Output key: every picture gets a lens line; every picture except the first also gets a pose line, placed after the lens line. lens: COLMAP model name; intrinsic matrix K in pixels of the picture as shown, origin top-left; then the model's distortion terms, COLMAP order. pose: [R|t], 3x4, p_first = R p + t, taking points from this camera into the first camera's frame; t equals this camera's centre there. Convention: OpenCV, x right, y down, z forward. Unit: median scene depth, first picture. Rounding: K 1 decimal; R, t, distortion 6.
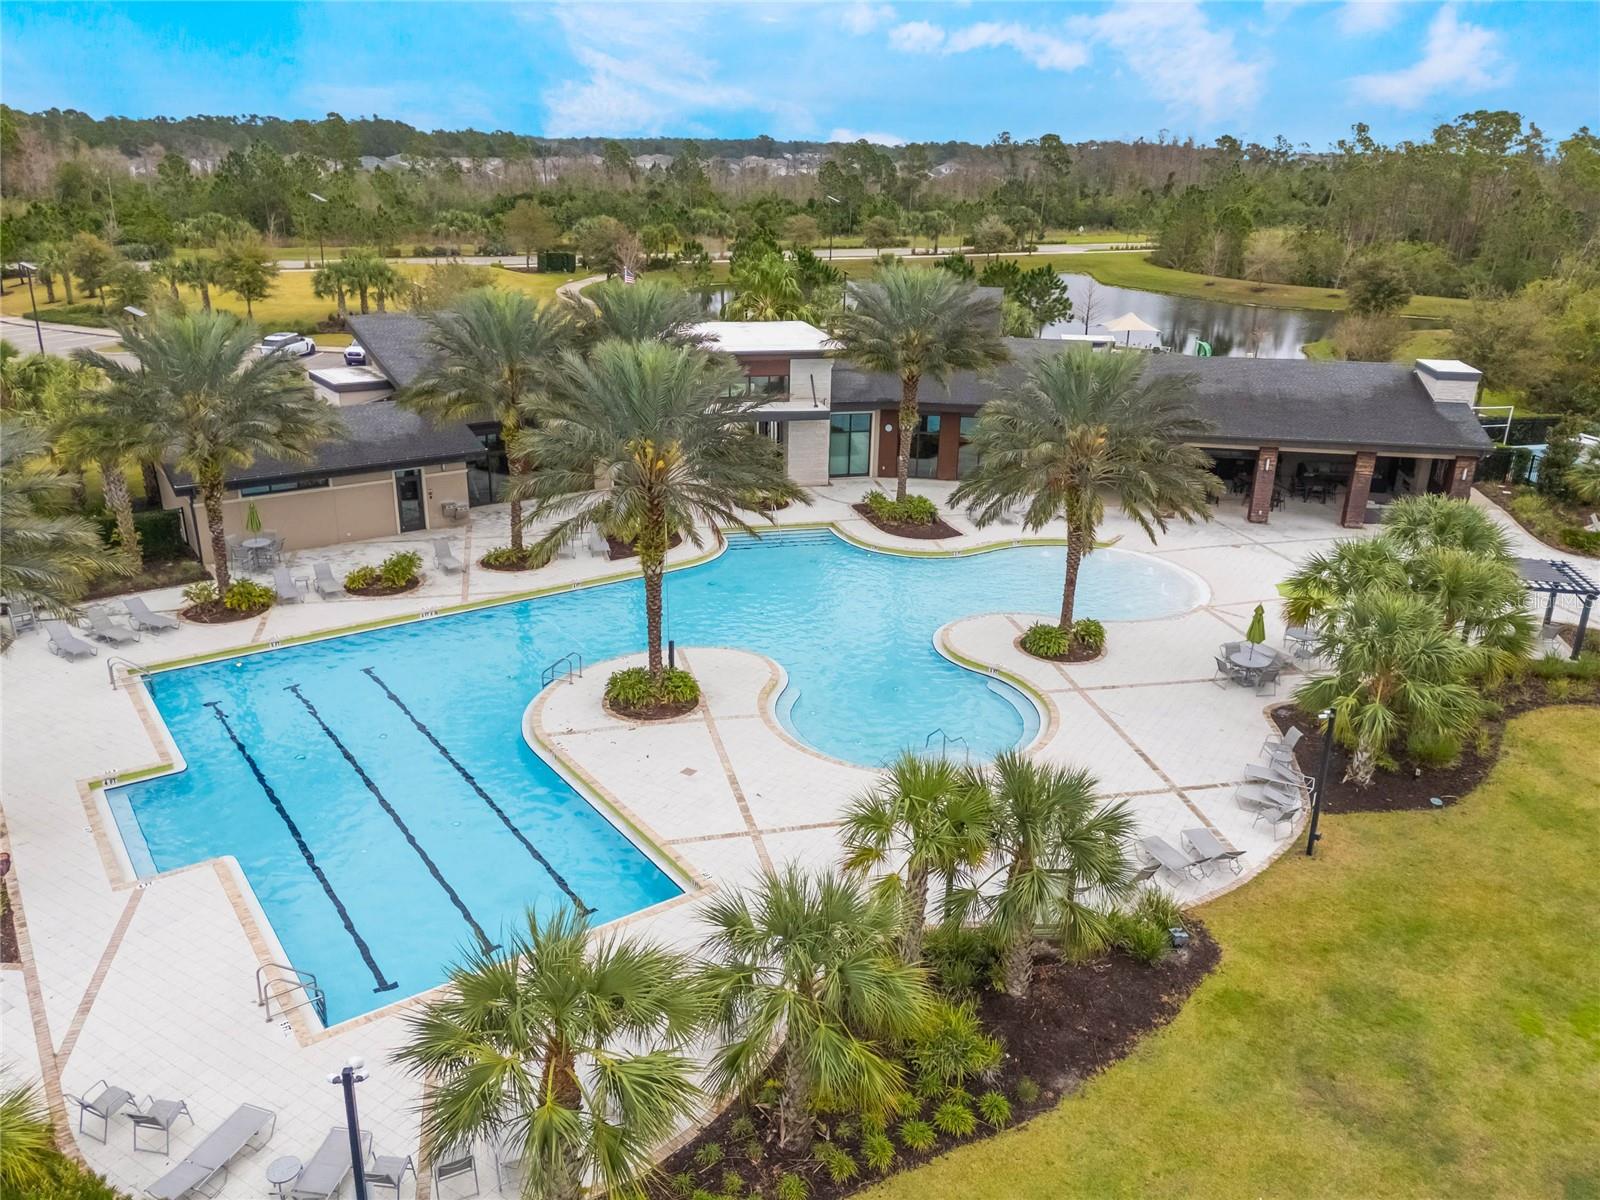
lens RADIAL K [[1192.2, 0, 800.0], [0, 1192.2, 600.0], [0, 0, 1]] dist [0.048544, -0.010415]
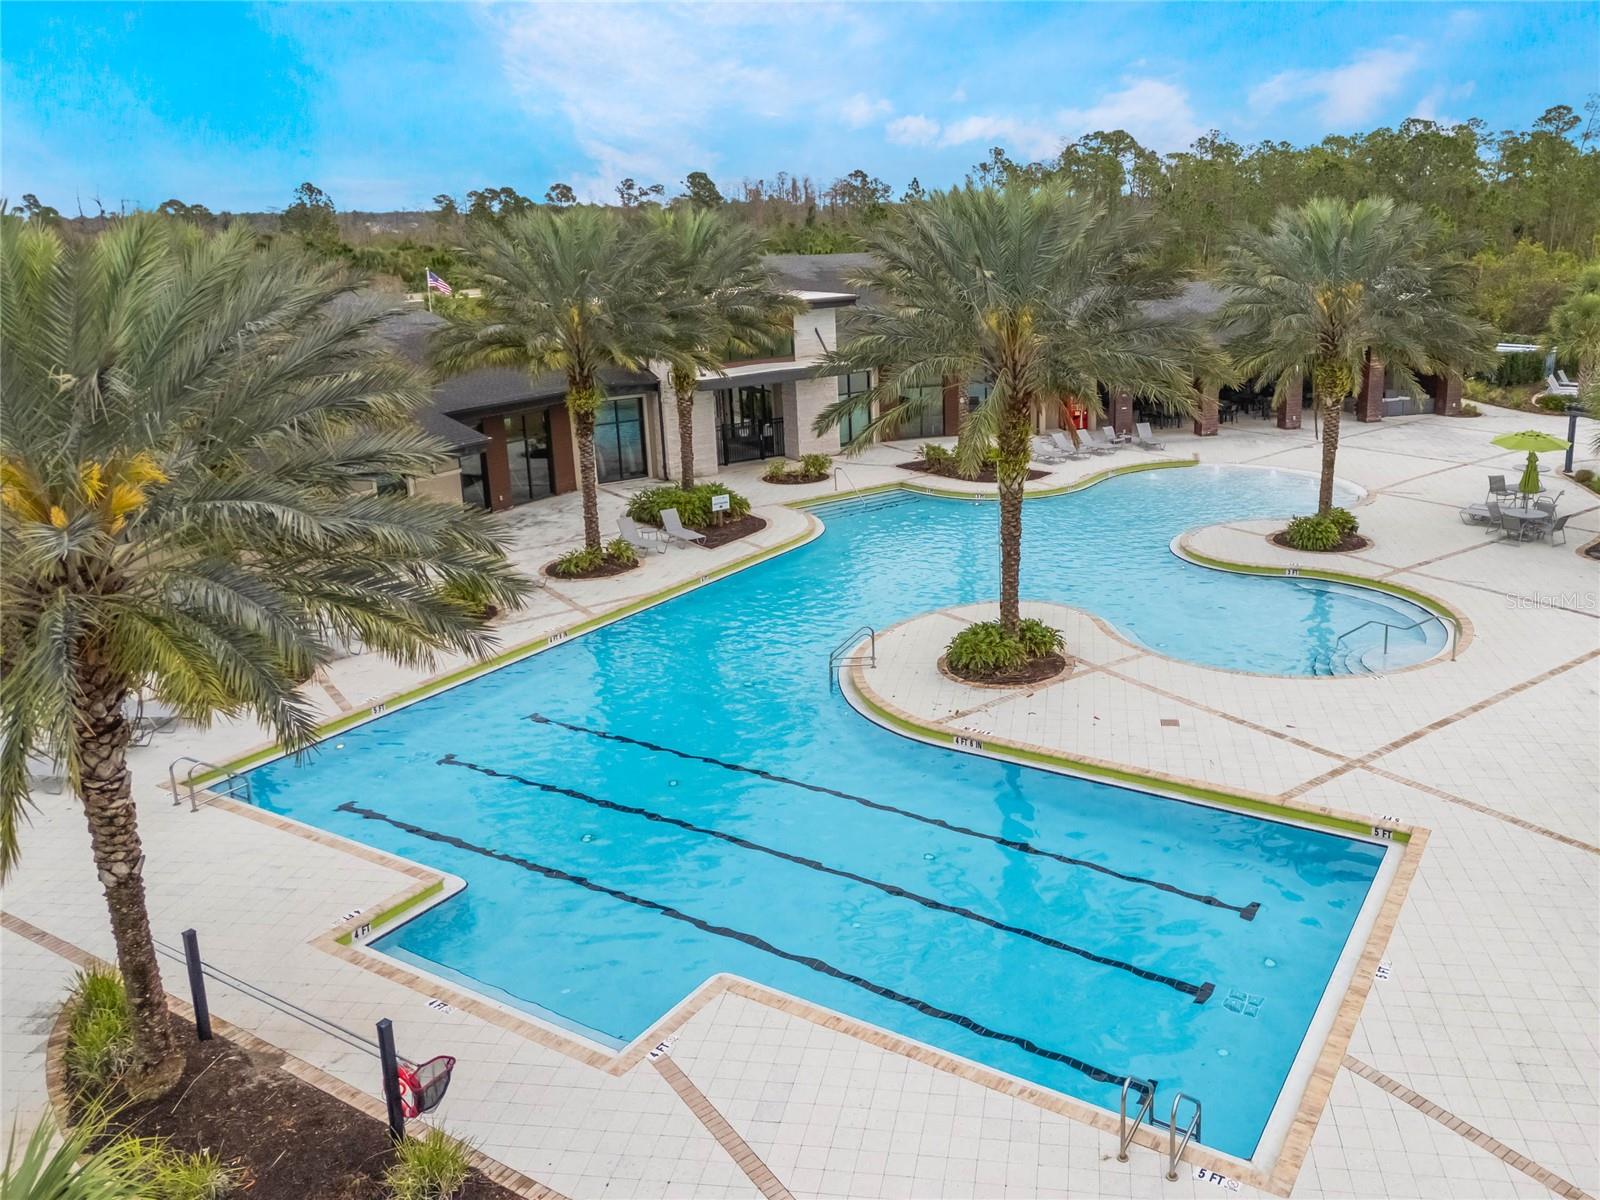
lens RADIAL K [[1192.2, 0, 800.0], [0, 1192.2, 600.0], [0, 0, 1]] dist [0.048544, -0.010415]
pose [[0.915816, -0.152248, 0.371621, -0.474714], [0.179823, 0.982866, -0.040485, 0.048850], [-0.359089, 0.103903, 0.927501, 0.324316]]
